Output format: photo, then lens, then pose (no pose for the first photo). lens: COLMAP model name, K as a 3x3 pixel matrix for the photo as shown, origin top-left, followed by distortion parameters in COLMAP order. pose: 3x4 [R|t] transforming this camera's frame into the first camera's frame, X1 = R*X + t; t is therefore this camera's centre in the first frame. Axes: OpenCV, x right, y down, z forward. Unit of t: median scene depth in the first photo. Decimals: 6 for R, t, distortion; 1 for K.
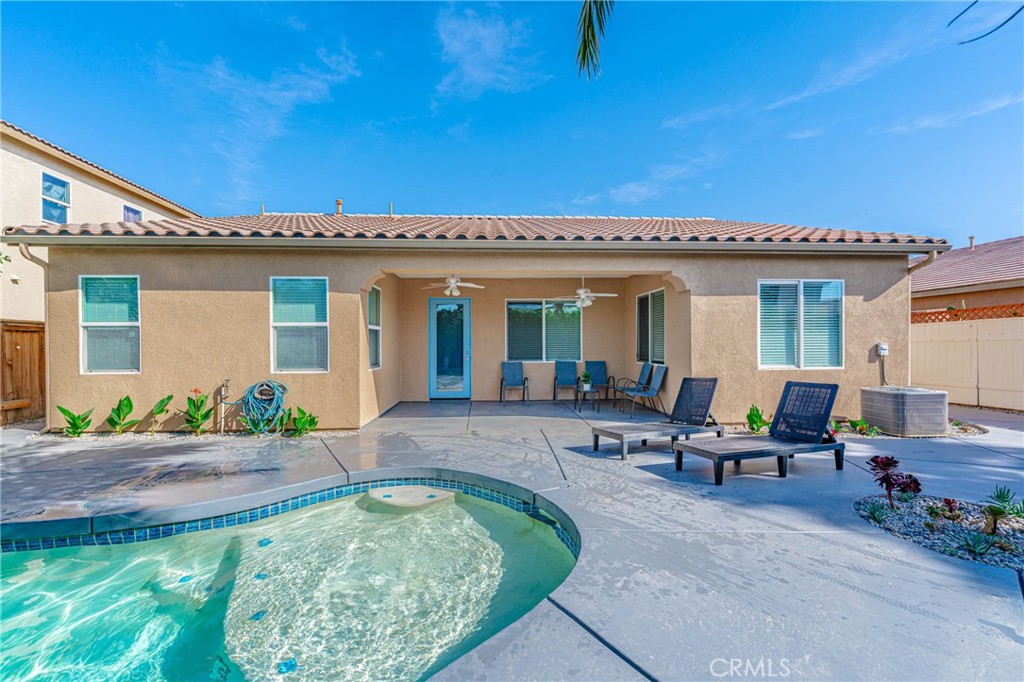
lens RADIAL K [[412.7, 0, 514.2], [0, 412.7, 346.9], [0, 0, 1]] dist [-0.001496, -0.001612]
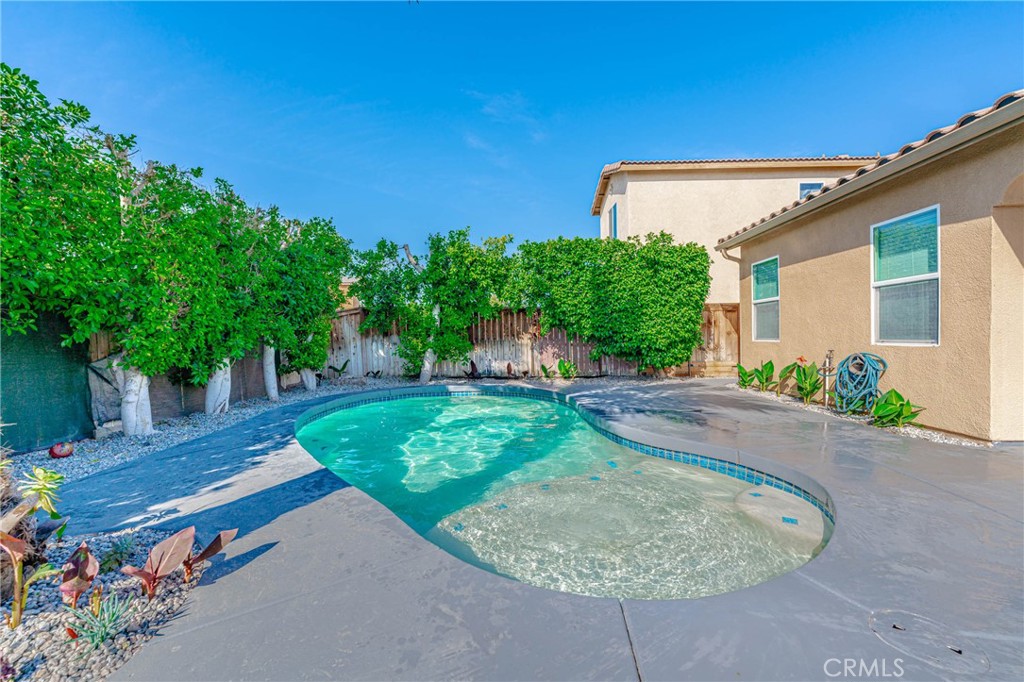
lens RADIAL K [[412.7, 0, 512.1], [0, 412.7, 339.0], [0, 0, 1]] dist [-0.001496, -0.001612]
pose [[-0.110451, 0.014203, -0.993780, 0.303107], [0.010486, 0.999859, 0.013125, 0.034861], [0.993826, -0.008971, -0.110584, 0.387938]]
